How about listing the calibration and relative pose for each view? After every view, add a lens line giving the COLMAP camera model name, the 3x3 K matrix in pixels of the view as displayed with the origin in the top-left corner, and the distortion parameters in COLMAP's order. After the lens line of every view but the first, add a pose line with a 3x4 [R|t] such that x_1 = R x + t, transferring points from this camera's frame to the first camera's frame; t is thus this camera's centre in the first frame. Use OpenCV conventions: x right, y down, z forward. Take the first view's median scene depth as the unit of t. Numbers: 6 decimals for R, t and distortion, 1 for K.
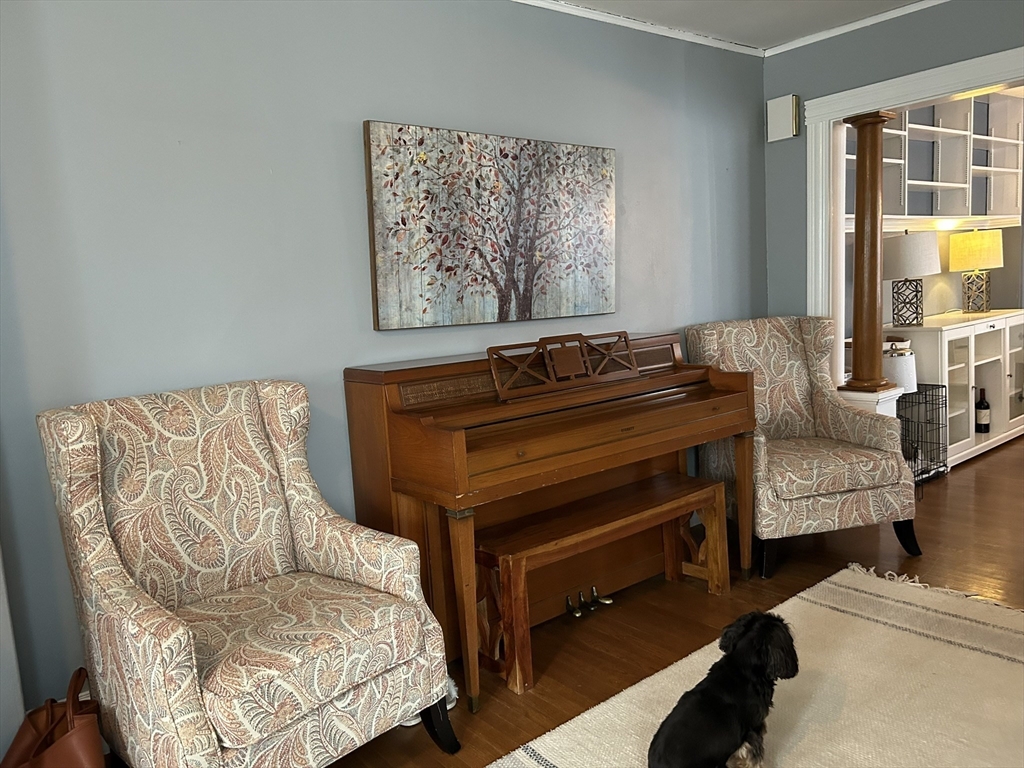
lens RADIAL K [[768.5, 0, 506.3], [0, 768.5, 390.7], [0, 0, 1]] dist [0.013235, 0.003651]
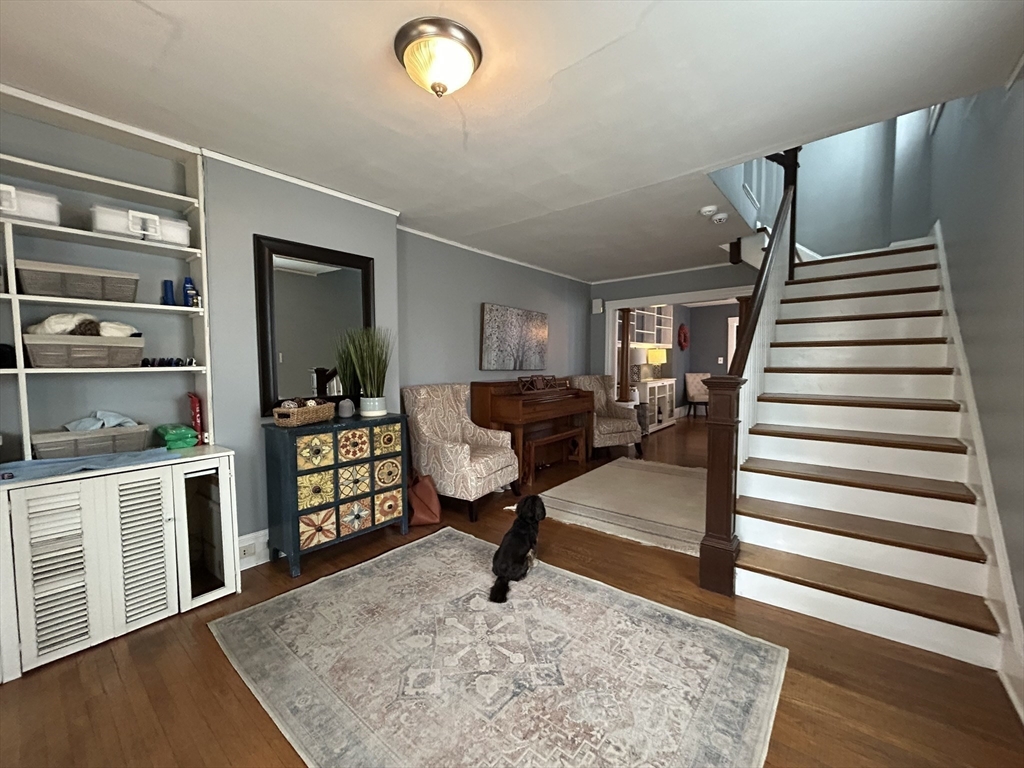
lens RADIAL K [[414.8, 0, 513.8], [0, 414.8, 380.9], [0, 0, 1]] dist [-0.000185, -0.000065]
pose [[0.975336, 0.048684, 0.215289, -0.324446], [-0.029424, 0.995345, -0.091778, 0.090938], [-0.218755, 0.083180, 0.972228, -0.500837]]
